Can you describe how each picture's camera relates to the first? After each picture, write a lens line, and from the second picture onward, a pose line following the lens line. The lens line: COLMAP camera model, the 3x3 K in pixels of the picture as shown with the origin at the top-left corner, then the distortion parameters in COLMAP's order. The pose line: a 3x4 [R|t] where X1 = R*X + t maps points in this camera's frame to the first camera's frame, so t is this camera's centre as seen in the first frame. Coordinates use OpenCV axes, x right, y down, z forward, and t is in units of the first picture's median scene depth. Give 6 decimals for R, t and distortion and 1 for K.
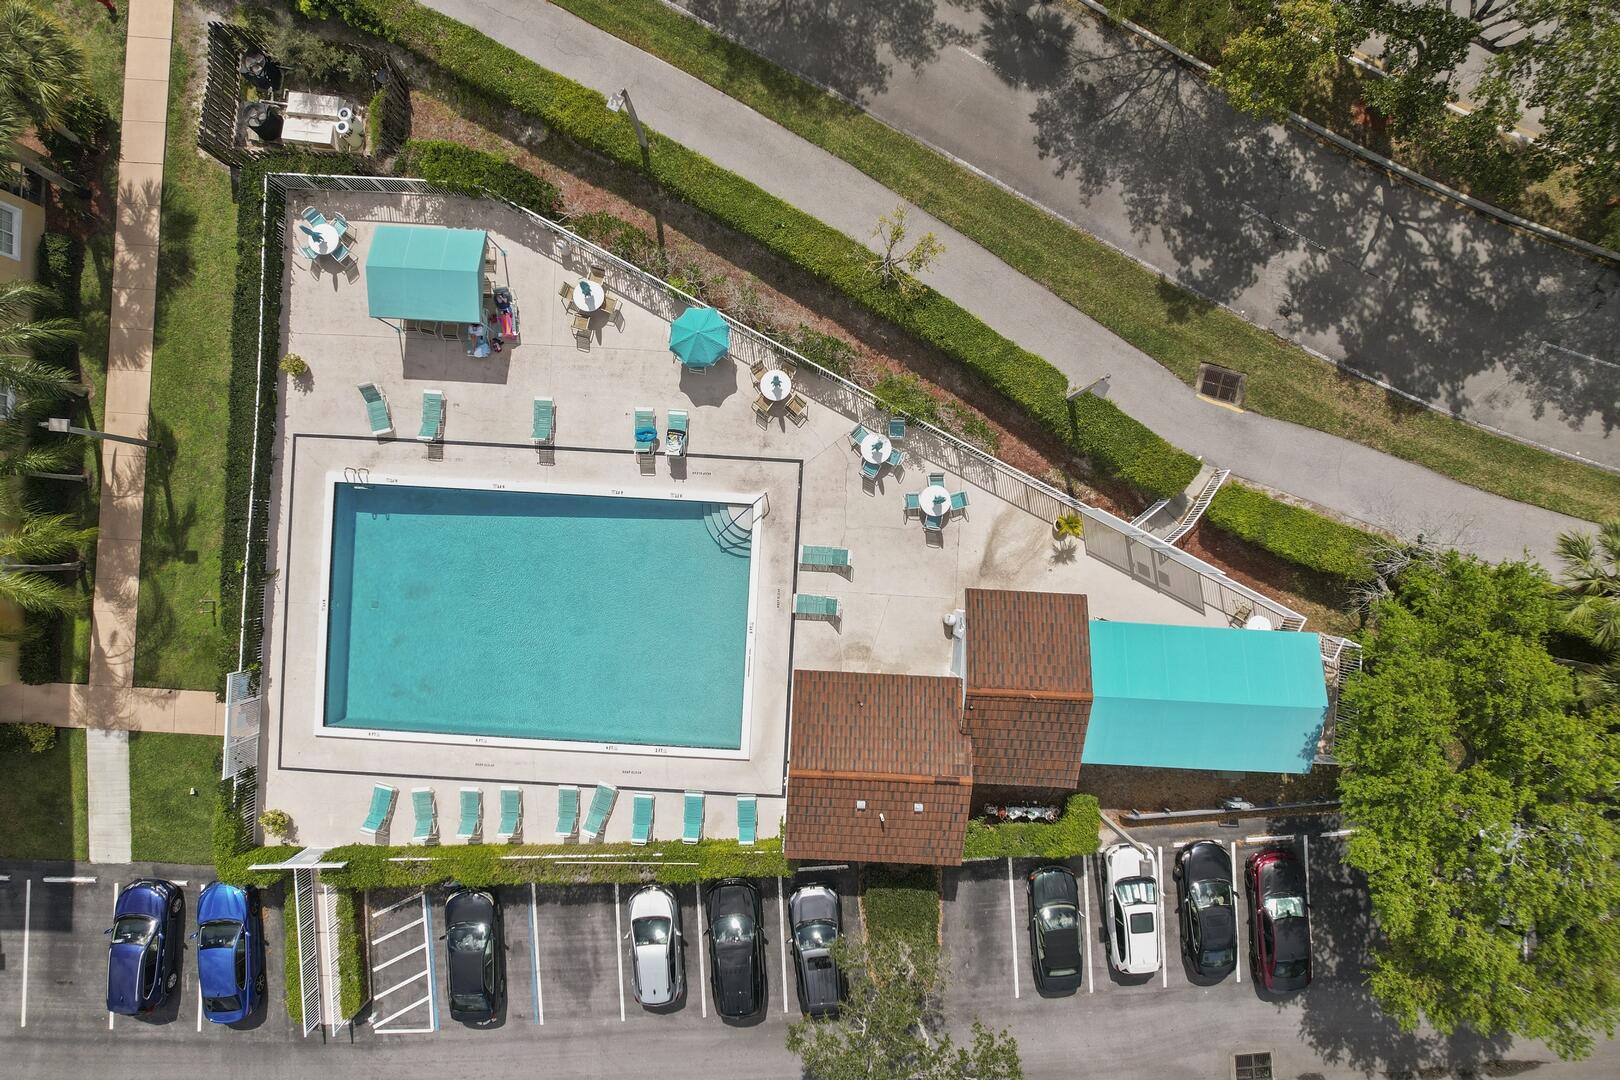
lens RADIAL K [[1022.5, 0, 809.1], [0, 1022.5, 544.8], [0, 0, 1]] dist [-0.057826, 0.009380]
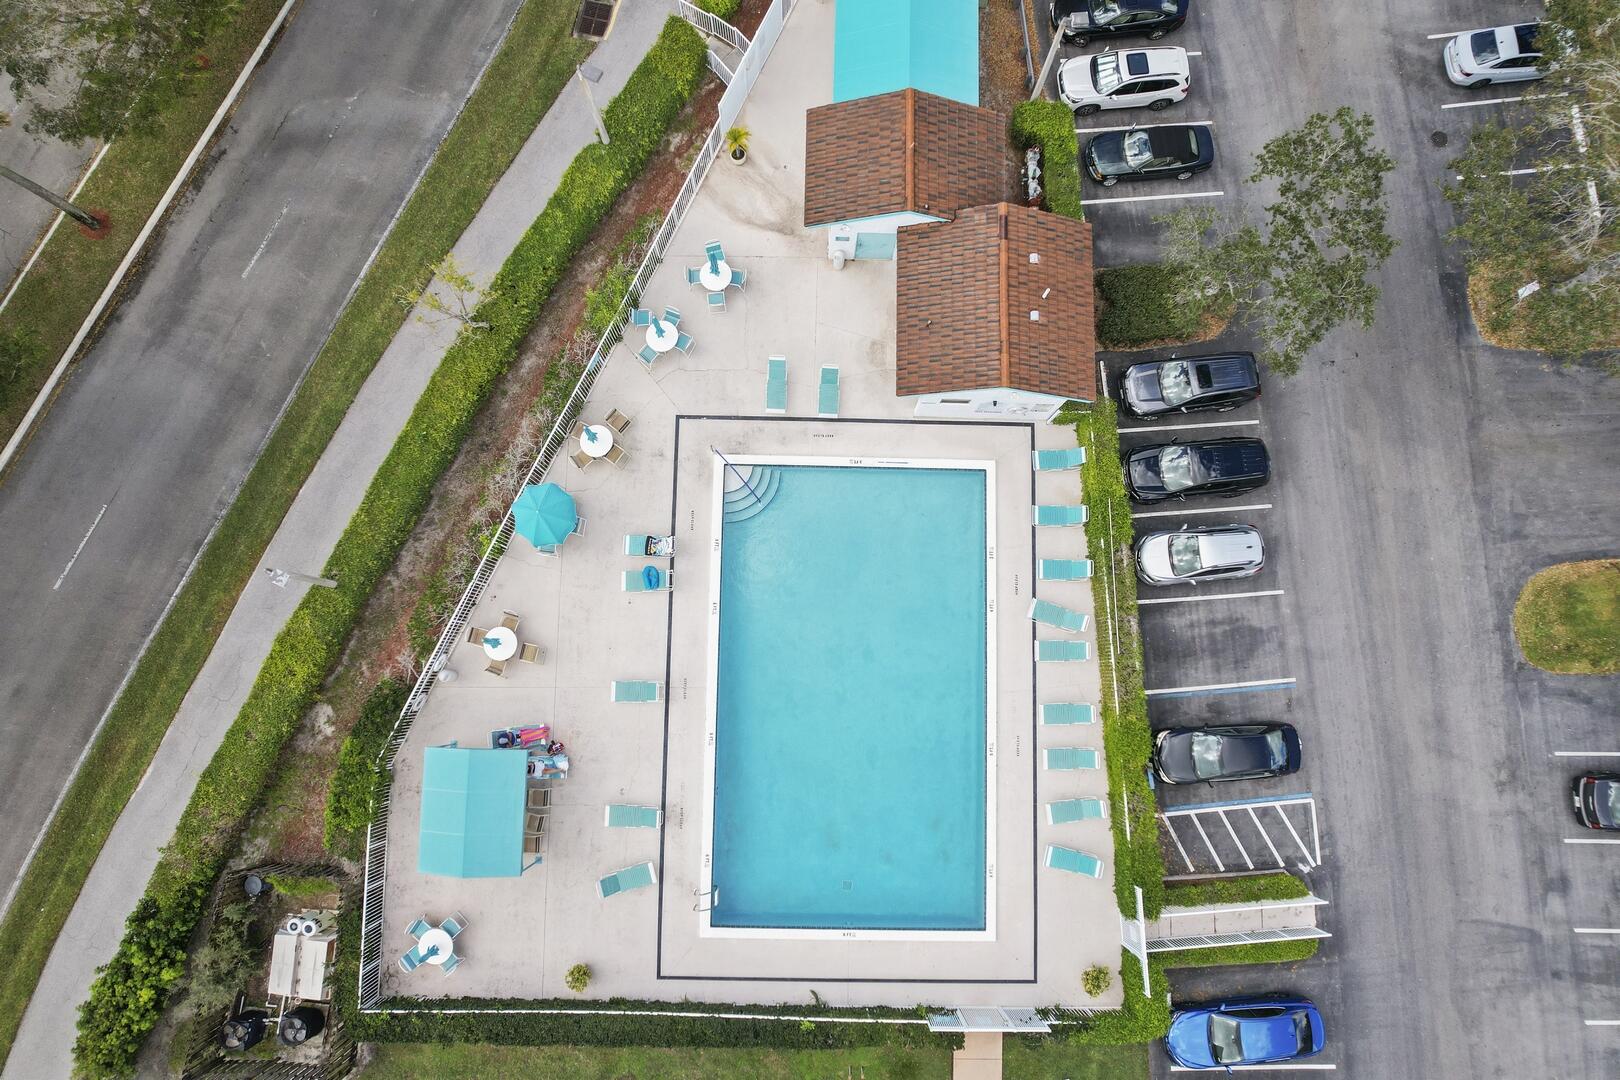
lens RADIAL K [[1022.5, 0, 804.8], [0, 1022.5, 539.4], [0, 0, 1]] dist [-0.057826, 0.009380]
pose [[-0.033292, -0.993480, 0.109037, -0.230150], [0.999350, -0.031578, 0.017407, 0.015936], [-0.013850, 0.109545, 0.993885, 0.075177]]
